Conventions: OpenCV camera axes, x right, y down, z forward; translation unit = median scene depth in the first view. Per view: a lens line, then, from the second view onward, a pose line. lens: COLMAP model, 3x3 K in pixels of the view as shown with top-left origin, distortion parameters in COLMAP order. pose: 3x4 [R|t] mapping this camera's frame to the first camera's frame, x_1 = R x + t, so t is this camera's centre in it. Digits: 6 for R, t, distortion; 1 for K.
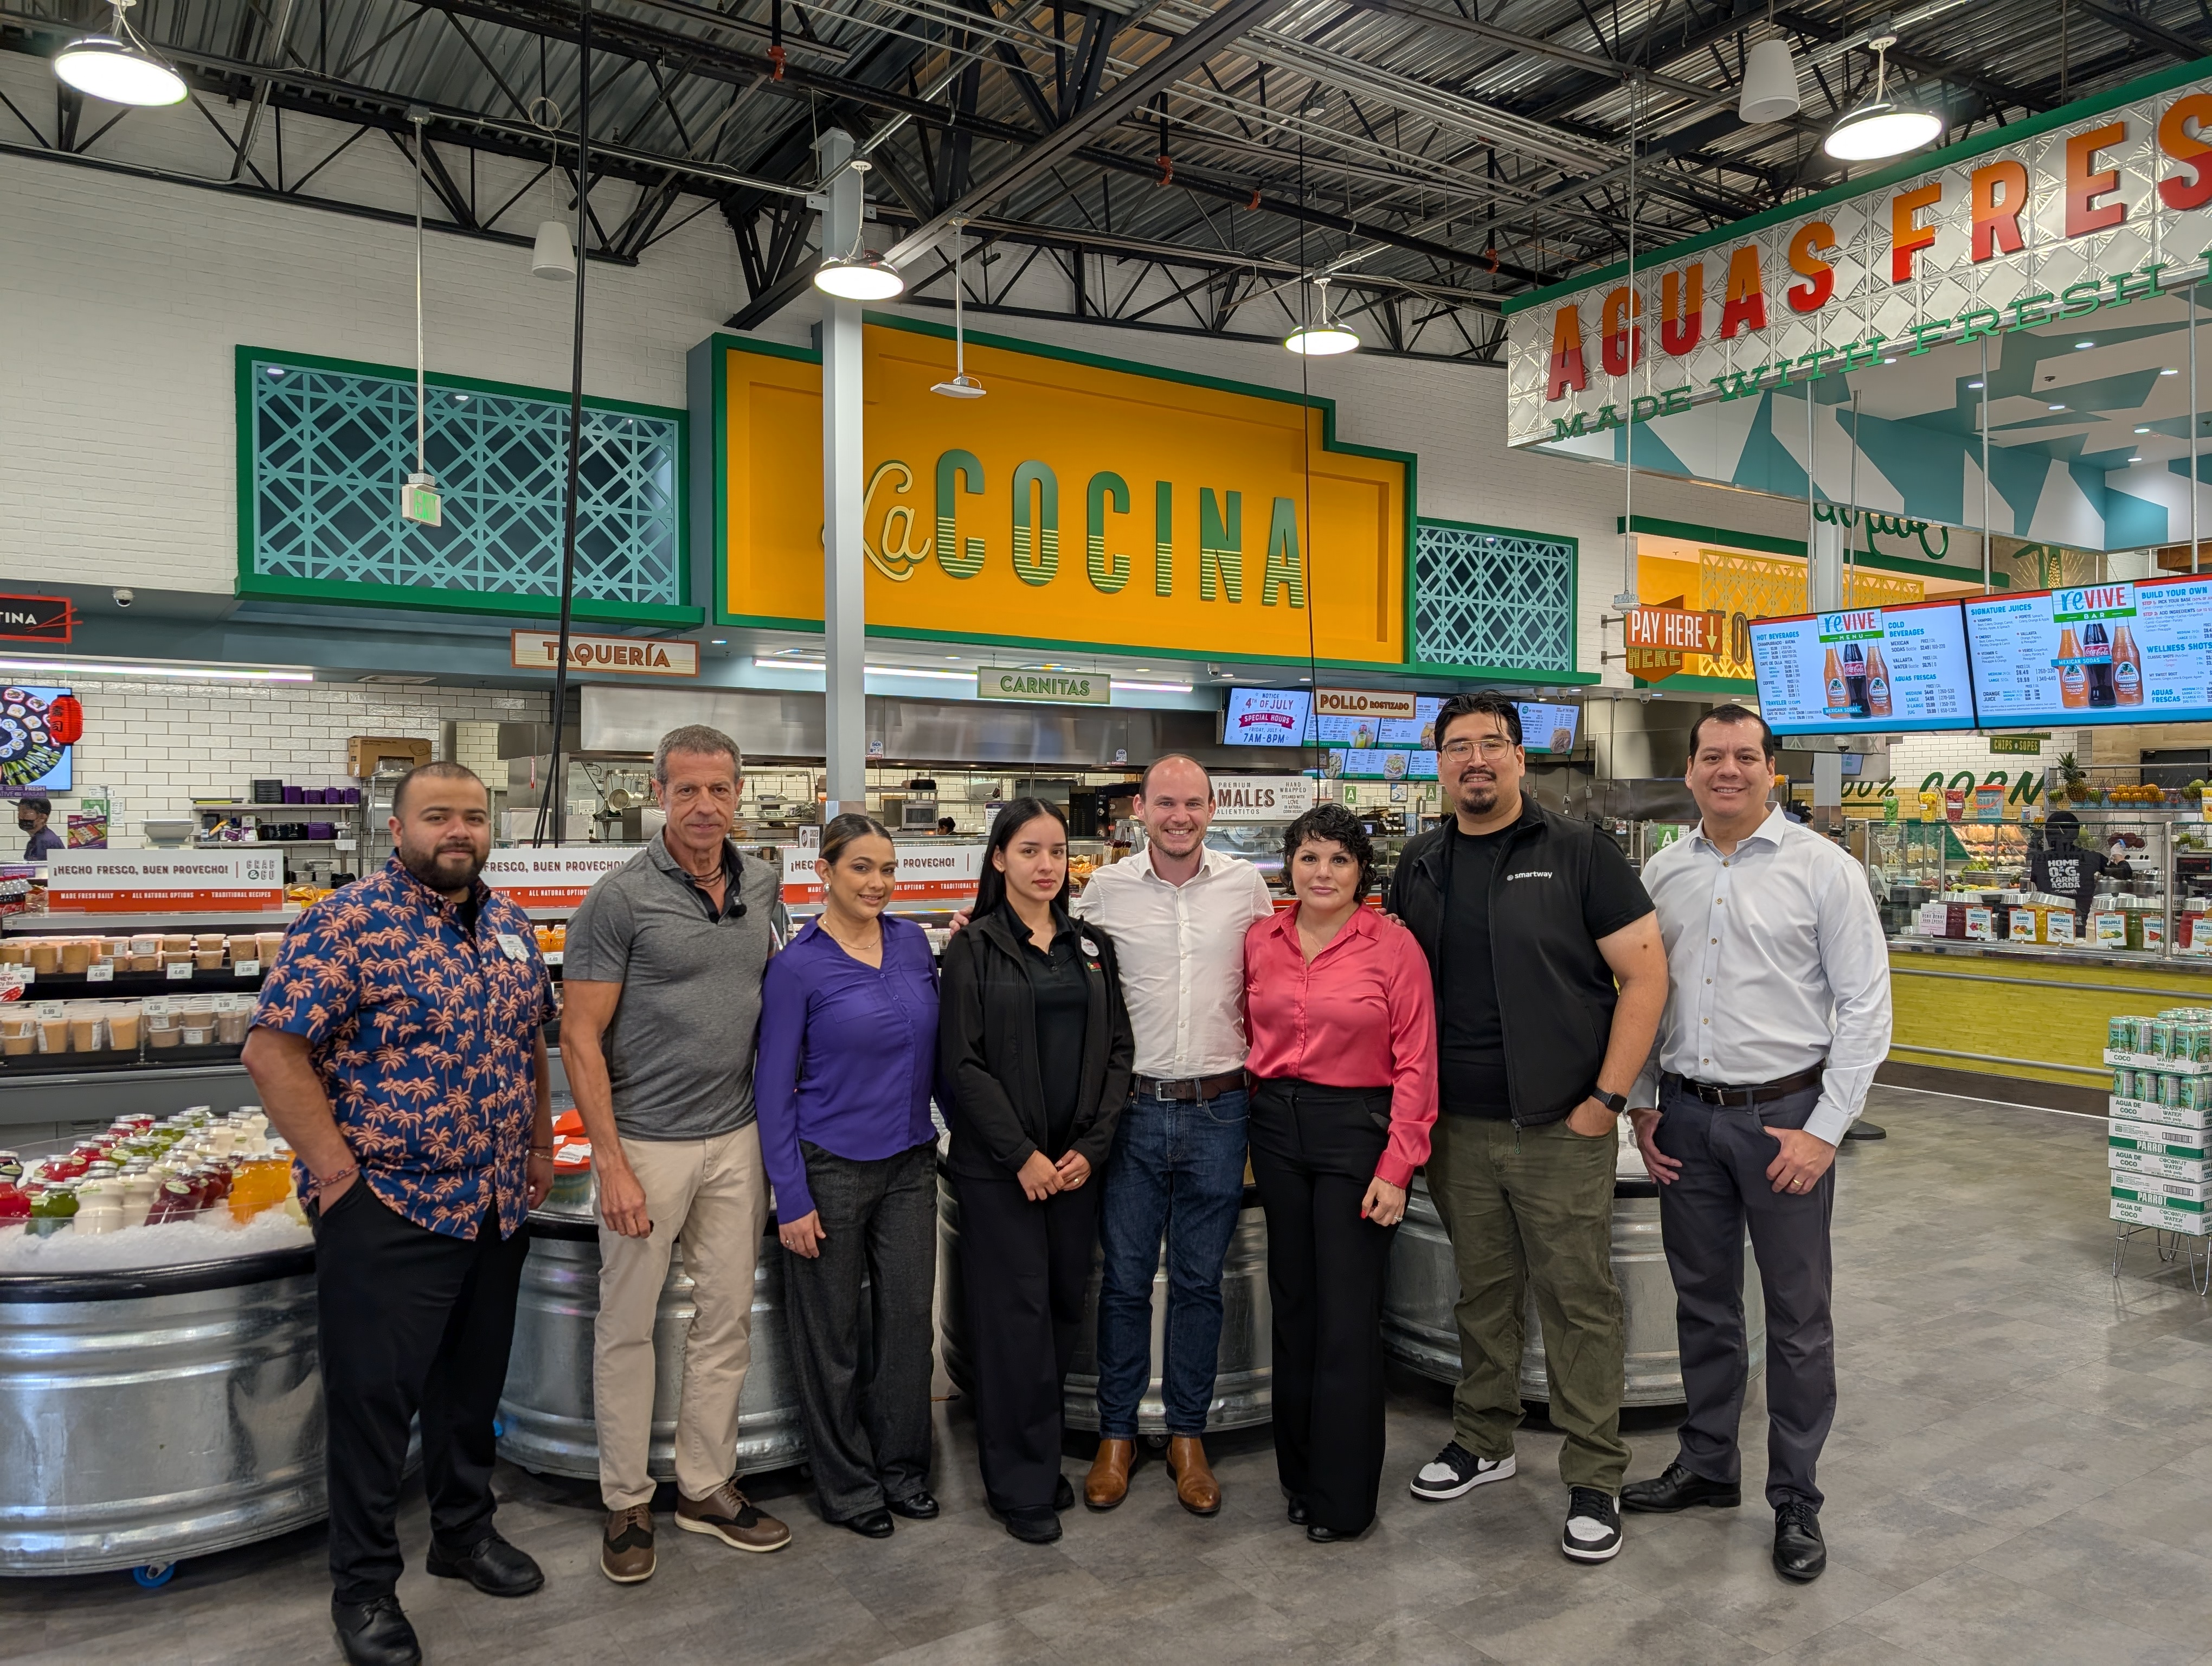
lens RADIAL K [[1563.5, 0, 1106.0], [0, 1563.5, 833.0], [0, 0, 1]] dist [0.014307, -0.021915]
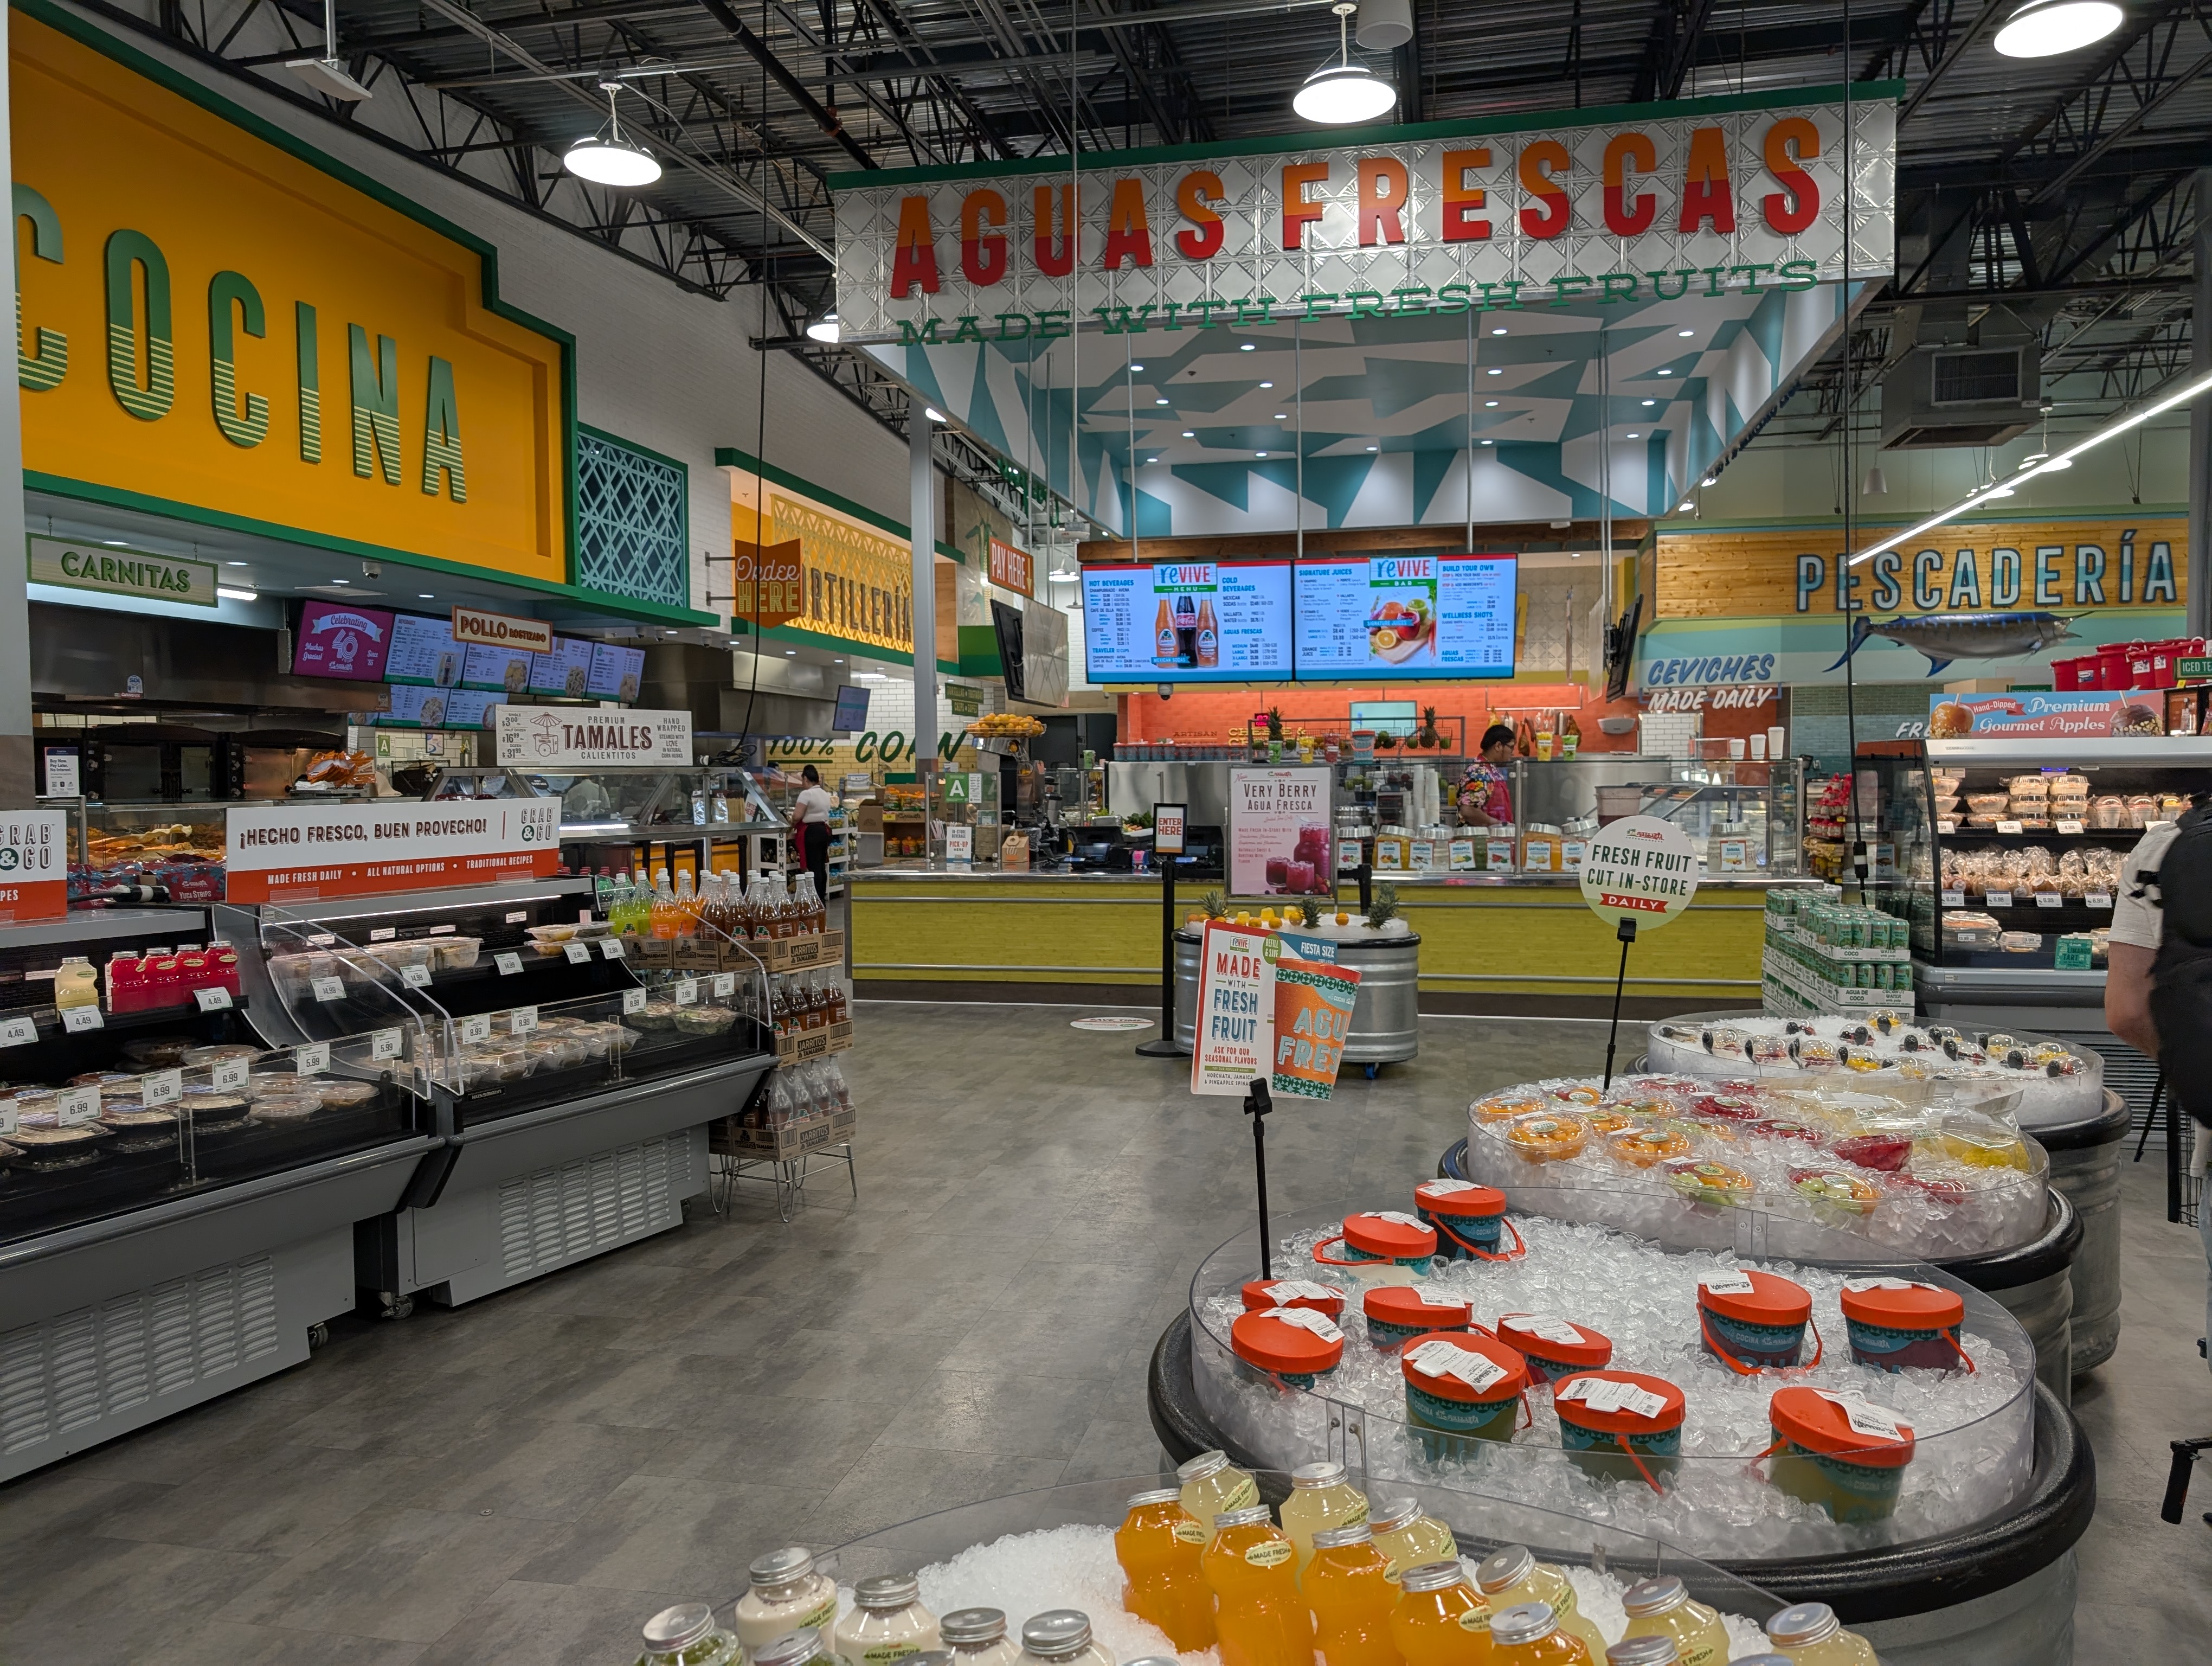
lens RADIAL K [[1563.5, 0, 1106.0], [0, 1563.5, 833.0], [0, 0, 1]] dist [0.014307, -0.021915]
pose [[0.711151, -0.030963, 0.702357, -0.300913], [0.015196, 0.999473, 0.028675, 0.007030], [-0.702875, -0.009719, 0.711247, 0.305909]]
